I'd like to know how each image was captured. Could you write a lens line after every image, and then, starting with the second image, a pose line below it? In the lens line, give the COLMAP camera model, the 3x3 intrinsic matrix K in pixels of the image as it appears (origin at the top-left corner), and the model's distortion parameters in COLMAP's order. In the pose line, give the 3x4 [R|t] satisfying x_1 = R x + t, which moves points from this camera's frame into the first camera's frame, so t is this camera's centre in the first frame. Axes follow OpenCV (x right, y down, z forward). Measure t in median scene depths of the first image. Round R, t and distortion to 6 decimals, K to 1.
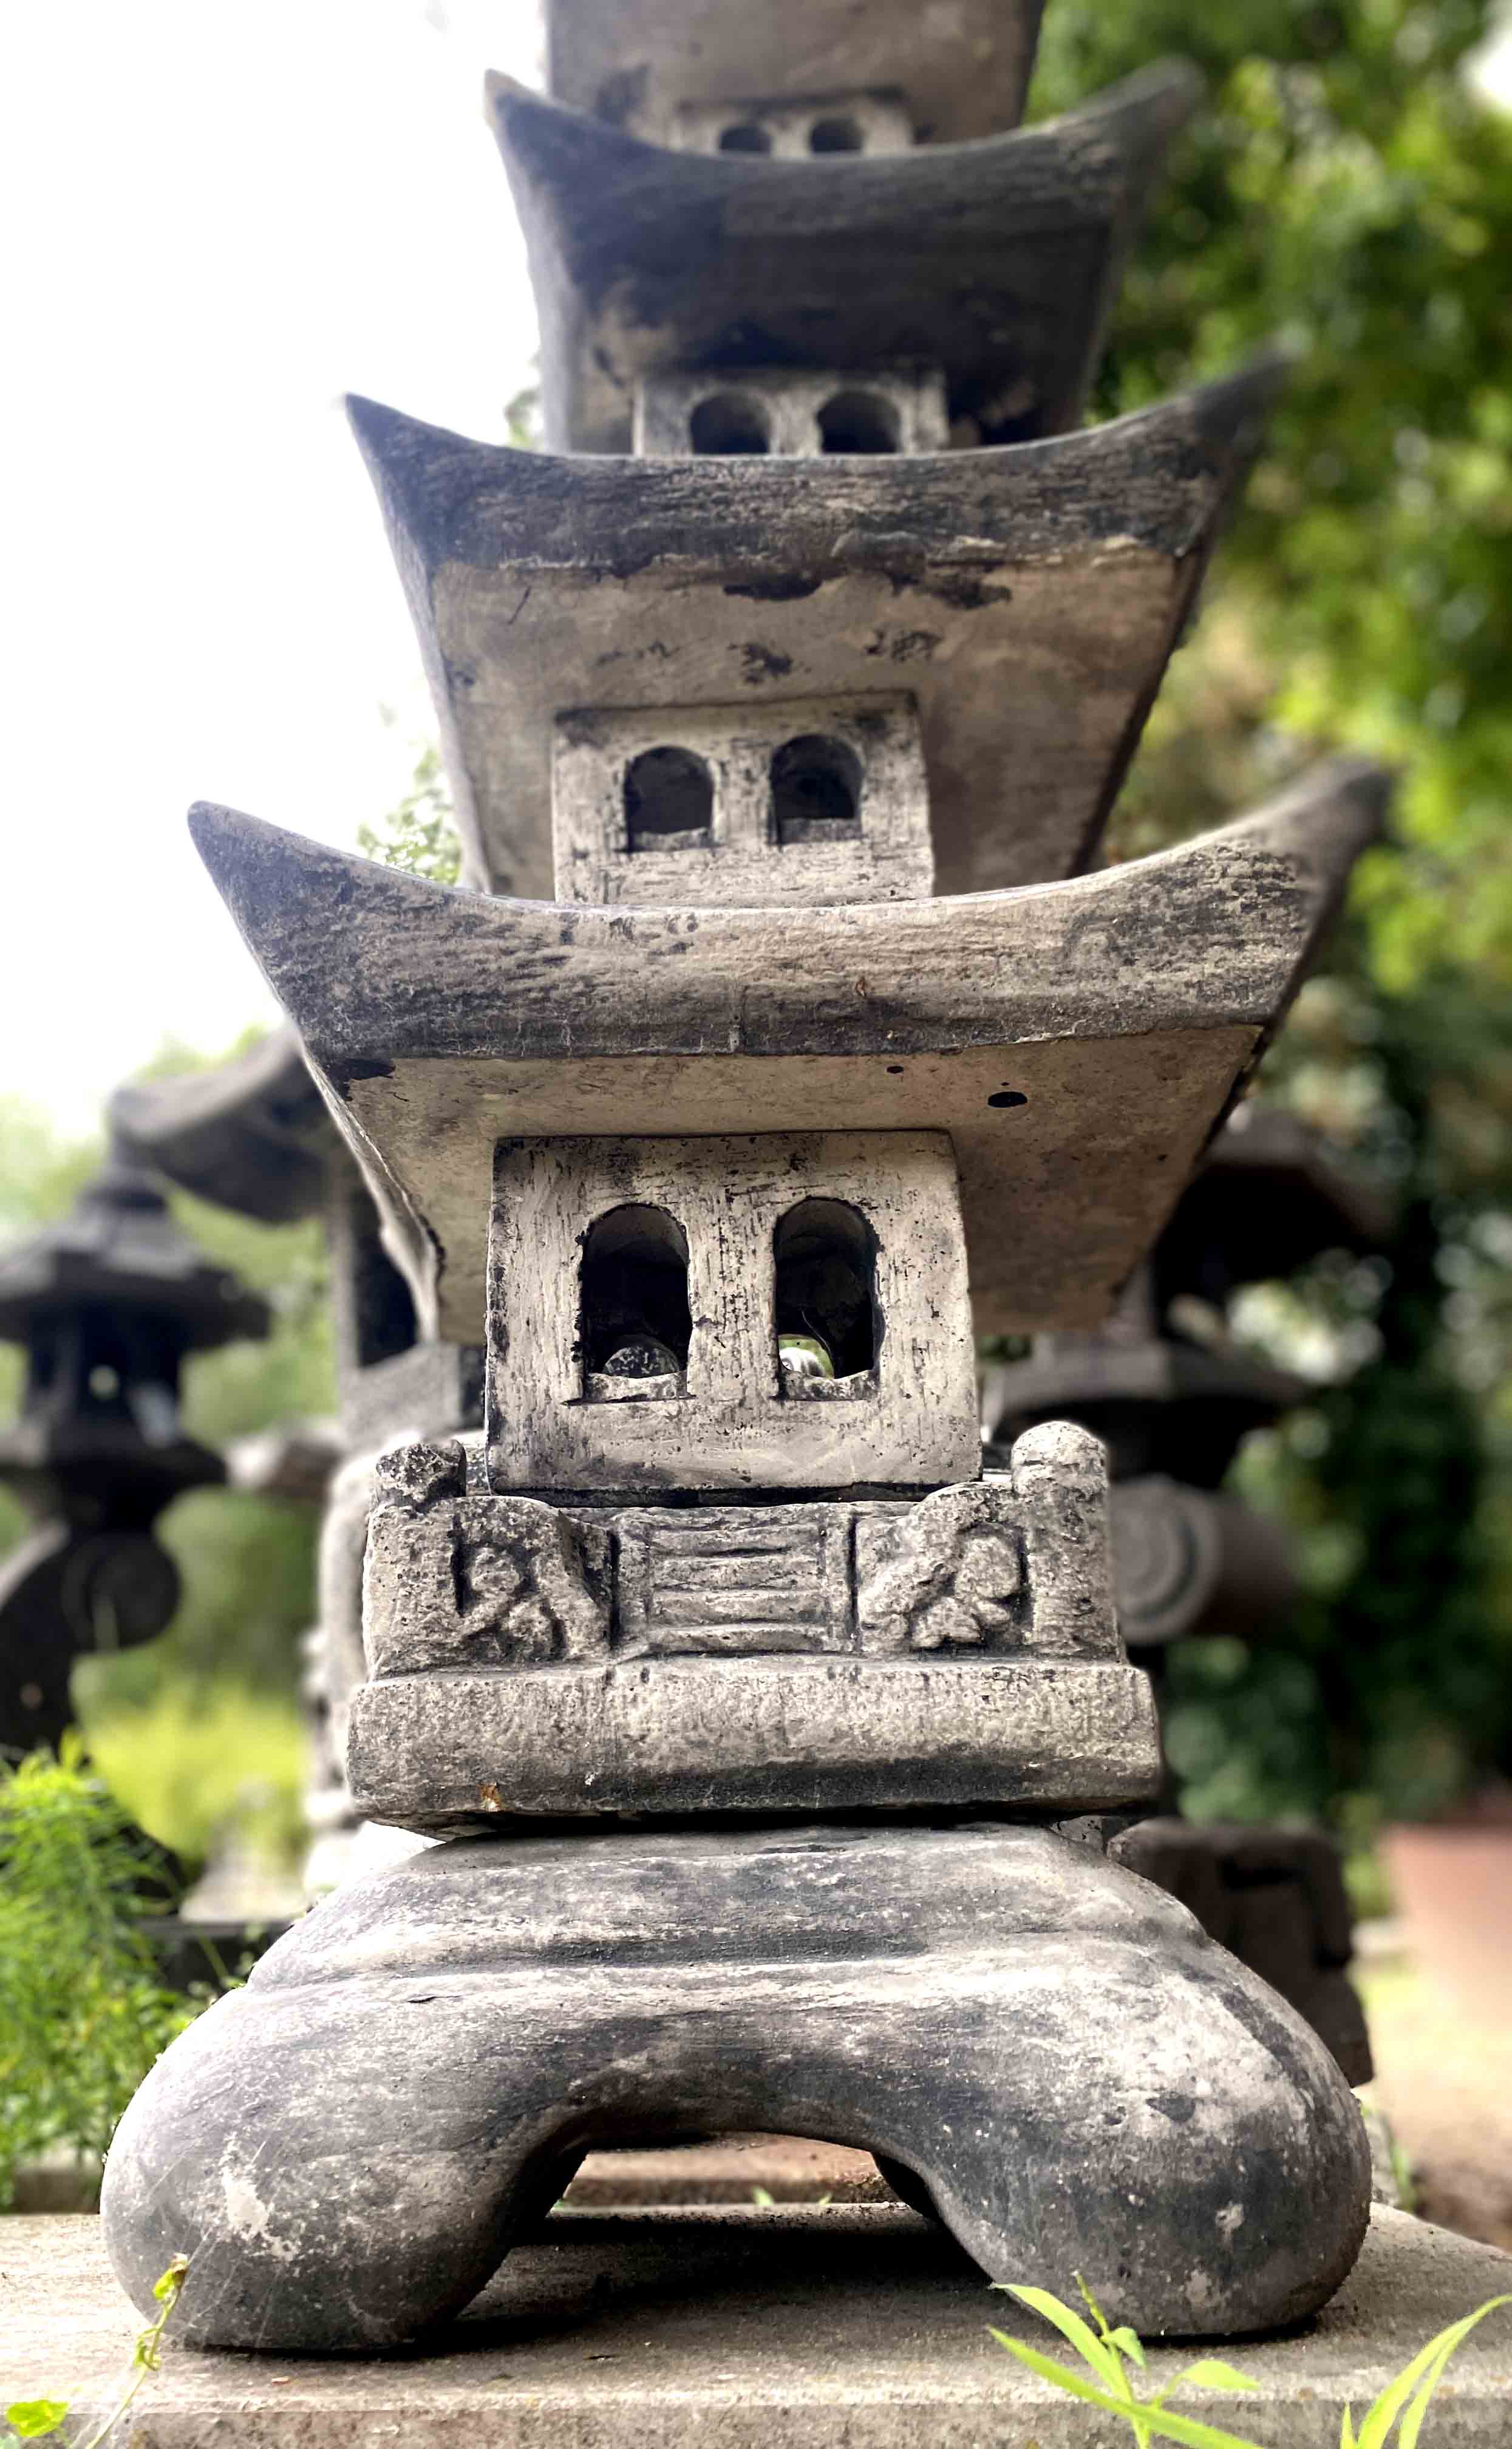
lens RADIAL K [[1921.8, 0, 599.8], [0, 1921.8, 1297.9], [0, 0, 1]] dist [0.015376, -0.044937]
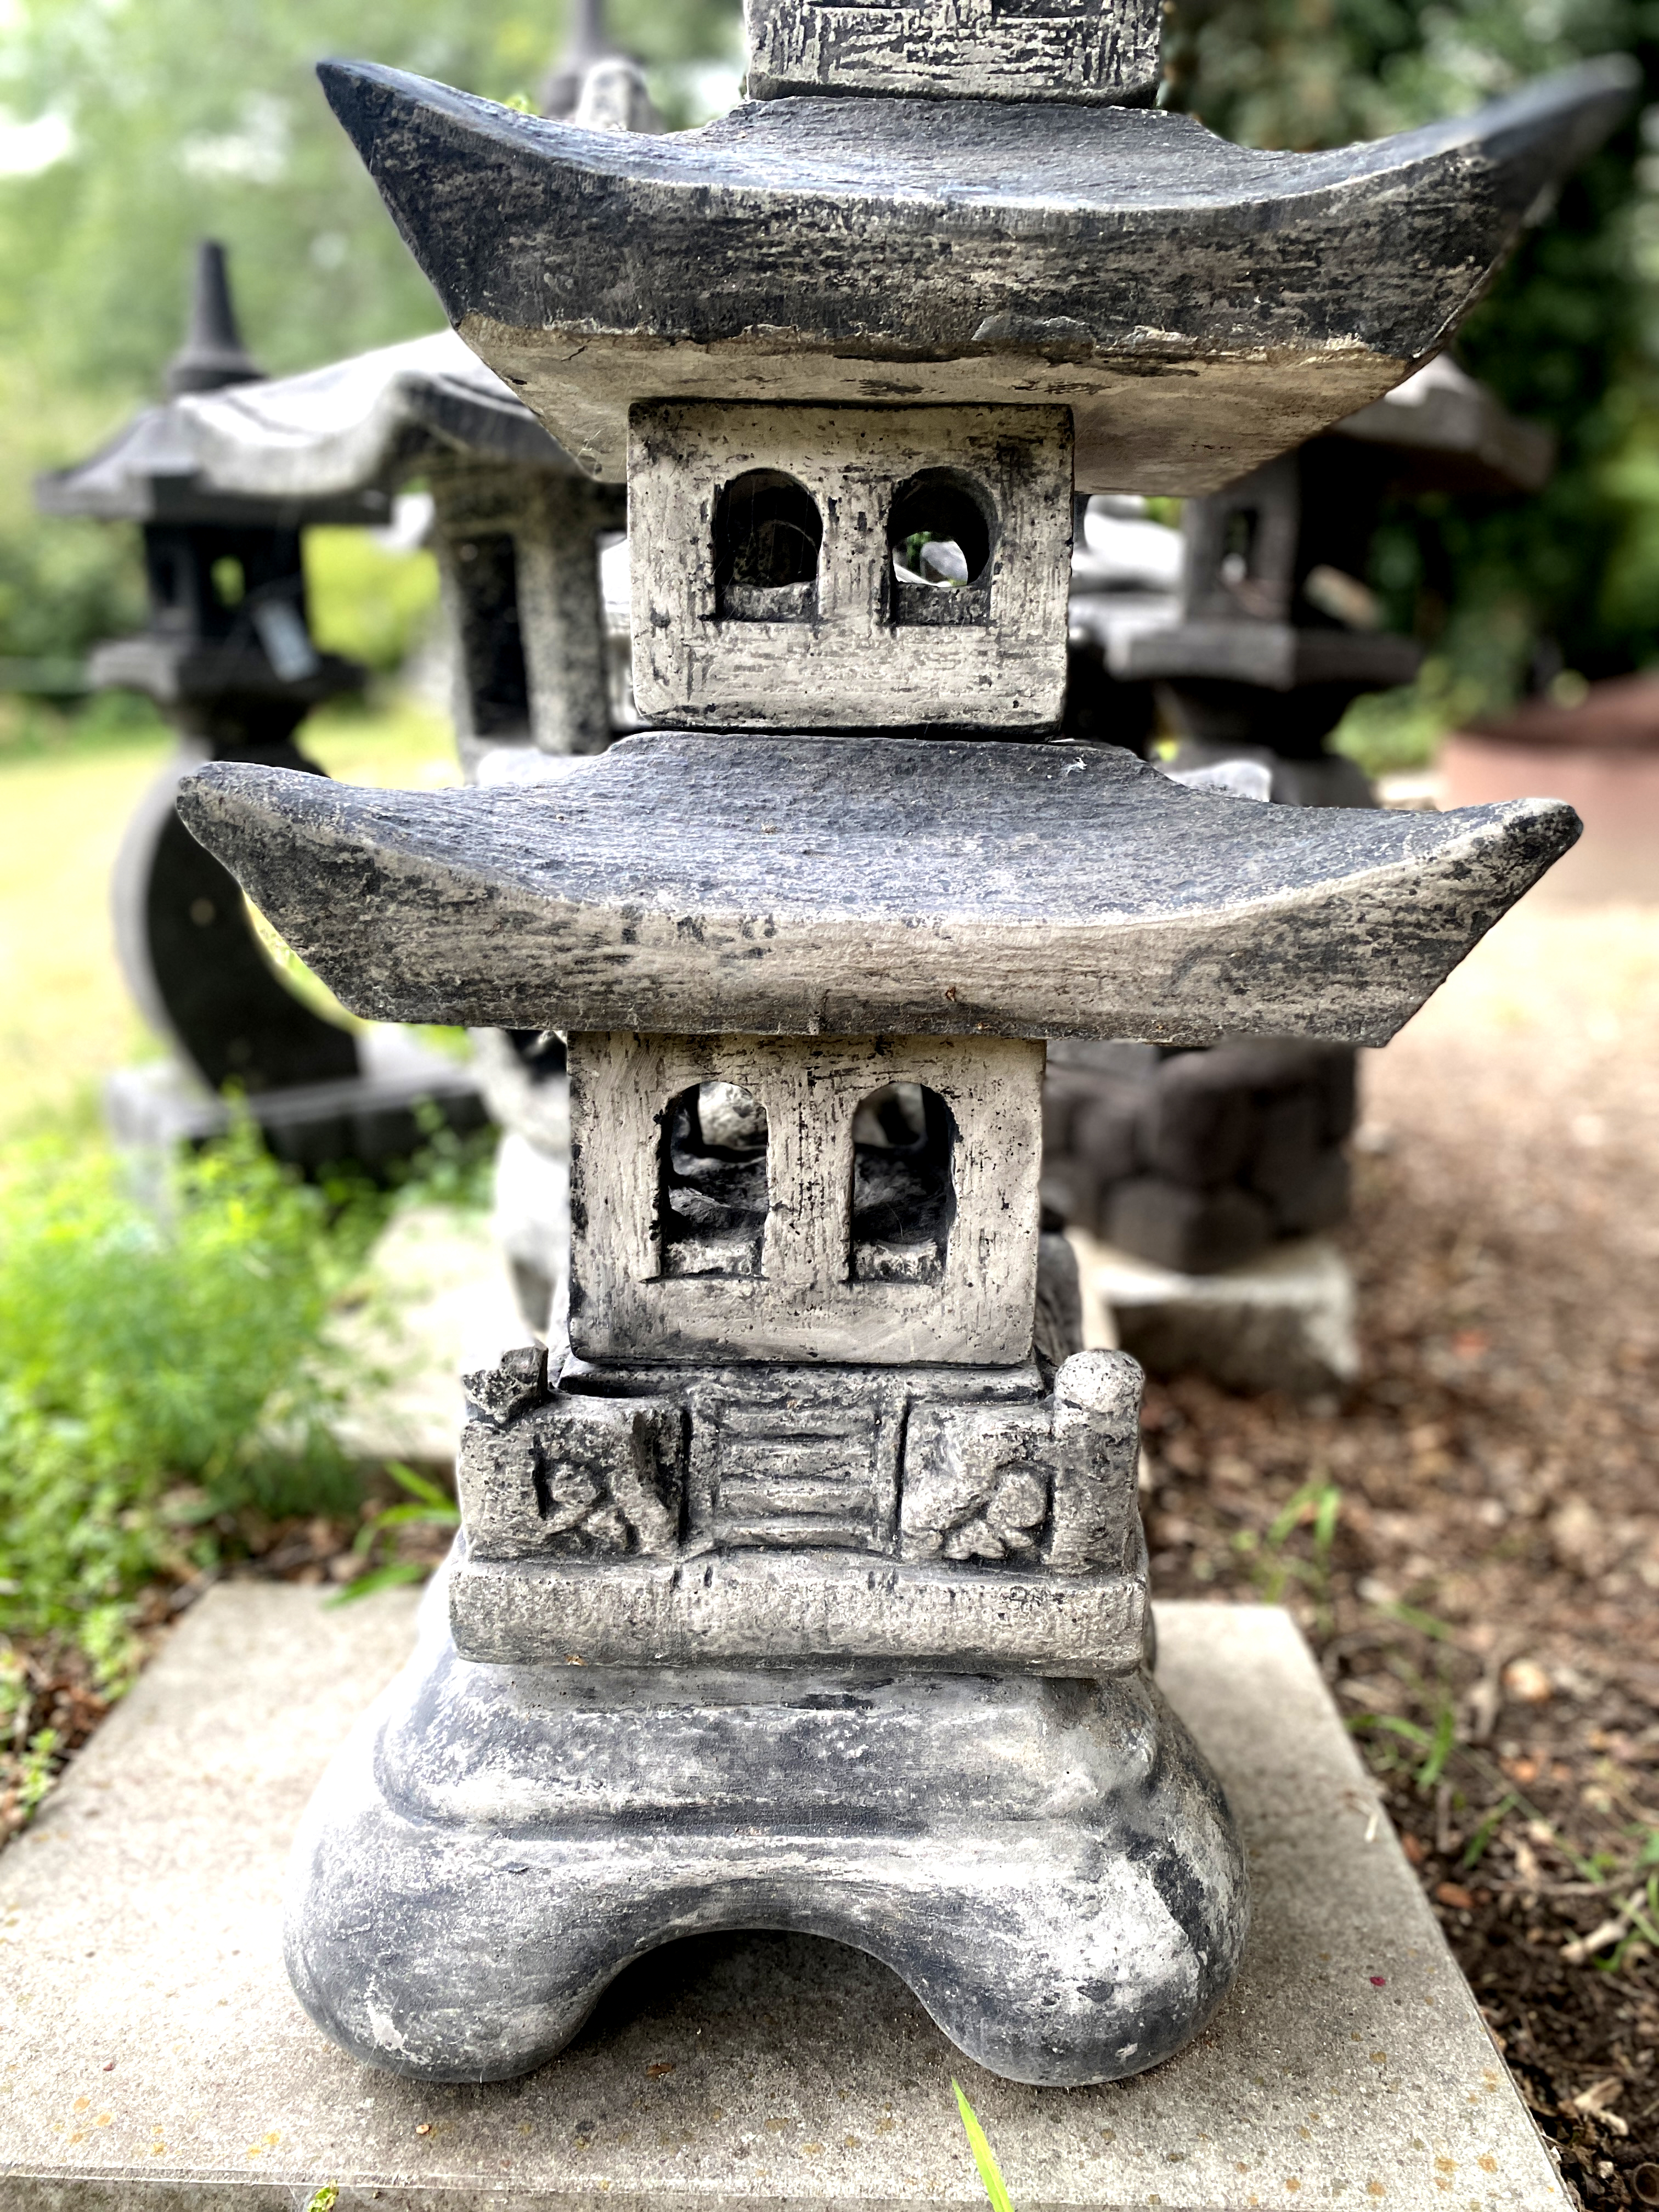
lens RADIAL K [[1706.5, 0, 848.4], [0, 1706.5, 1093.2], [0, 0, 1]] dist [0.024190, -0.051258]
pose [[0.998476, 0.020070, 0.051404, 0.046070], [-0.044971, 0.835803, 0.547185, -0.571680], [-0.031982, -0.548663, 0.835432, 0.294528]]
